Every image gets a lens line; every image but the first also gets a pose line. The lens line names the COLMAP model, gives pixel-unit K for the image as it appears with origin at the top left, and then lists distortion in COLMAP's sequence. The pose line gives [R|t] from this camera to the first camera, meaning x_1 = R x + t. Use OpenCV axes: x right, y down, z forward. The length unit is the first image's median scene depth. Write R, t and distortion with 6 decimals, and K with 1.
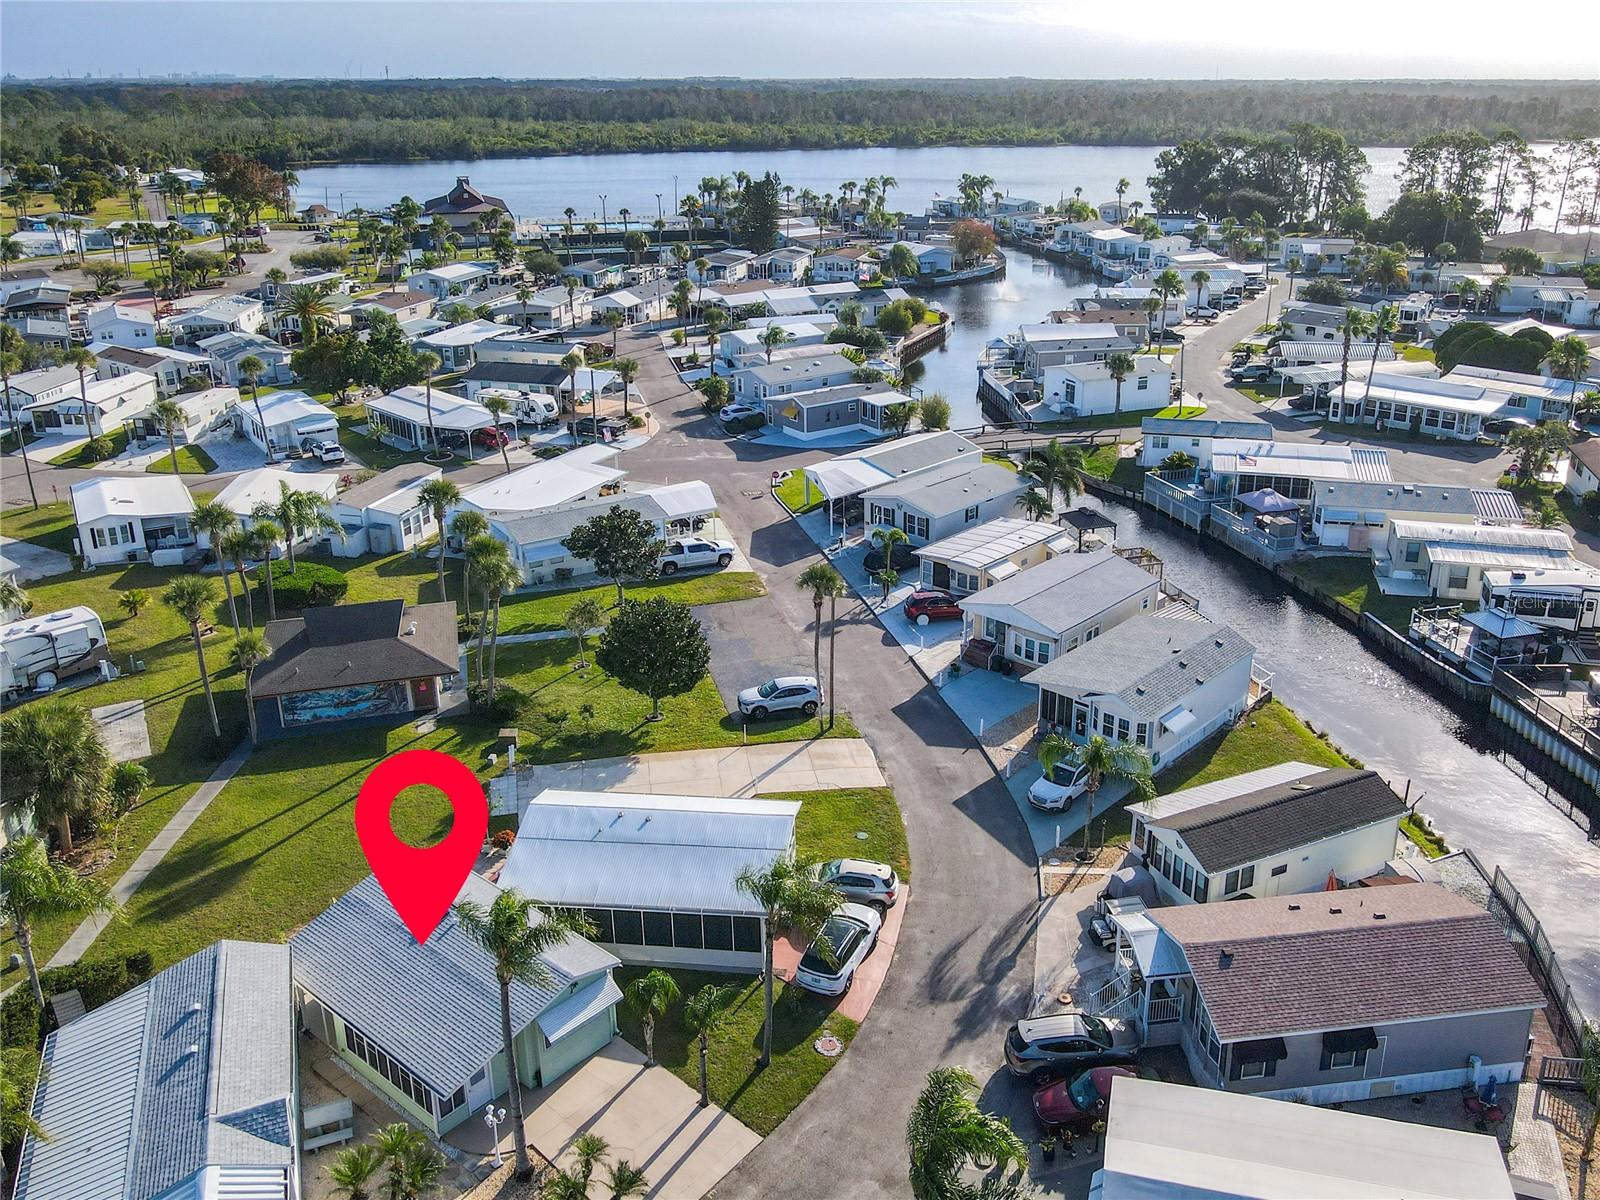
lens RADIAL K [[1183.1, 0, 803.2], [0, 1183.1, 561.2], [0, 0, 1]] dist [0.005274, 0.003736]
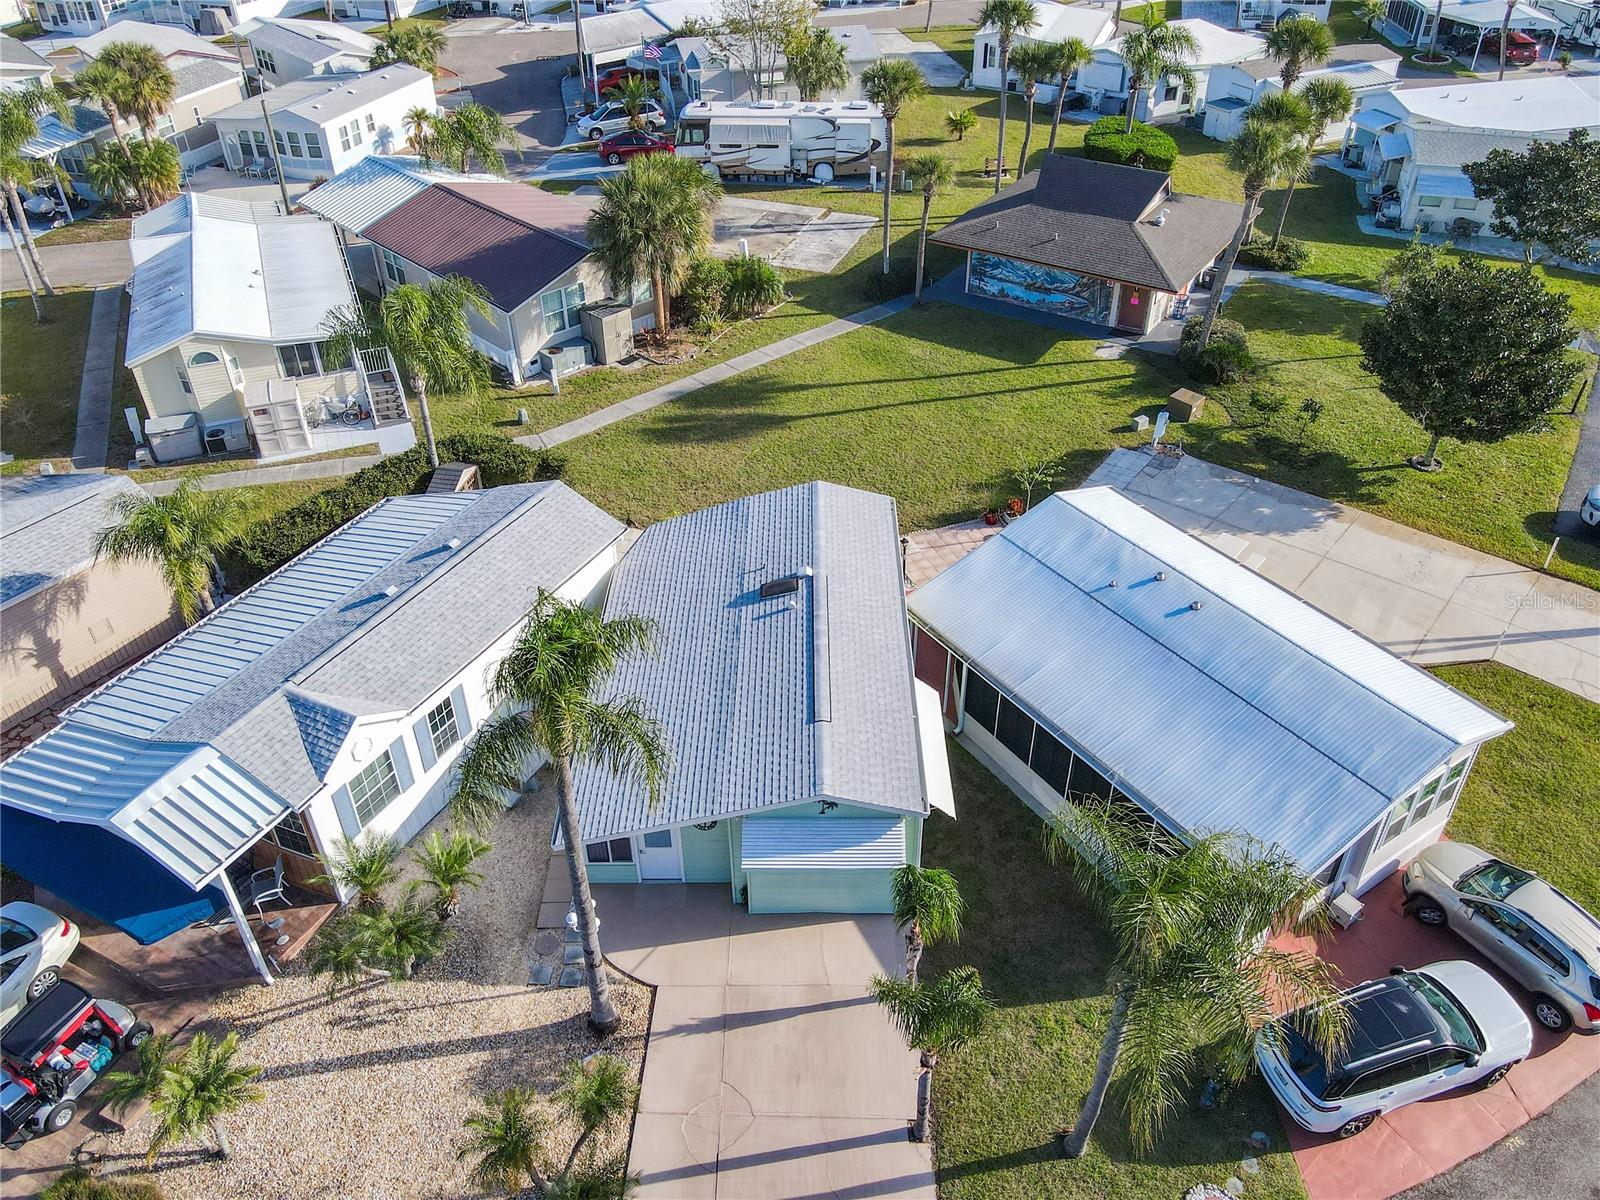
lens RADIAL K [[1183.1, 0, 803.2], [0, 1183.1, 561.2], [0, 0, 1]] dist [0.005274, 0.003736]
pose [[0.667635, 0.444026, -0.597582, 0.046911], [-0.252392, 0.890133, 0.379423, 0.027110], [0.700401, -0.102491, 0.706353, 0.352046]]
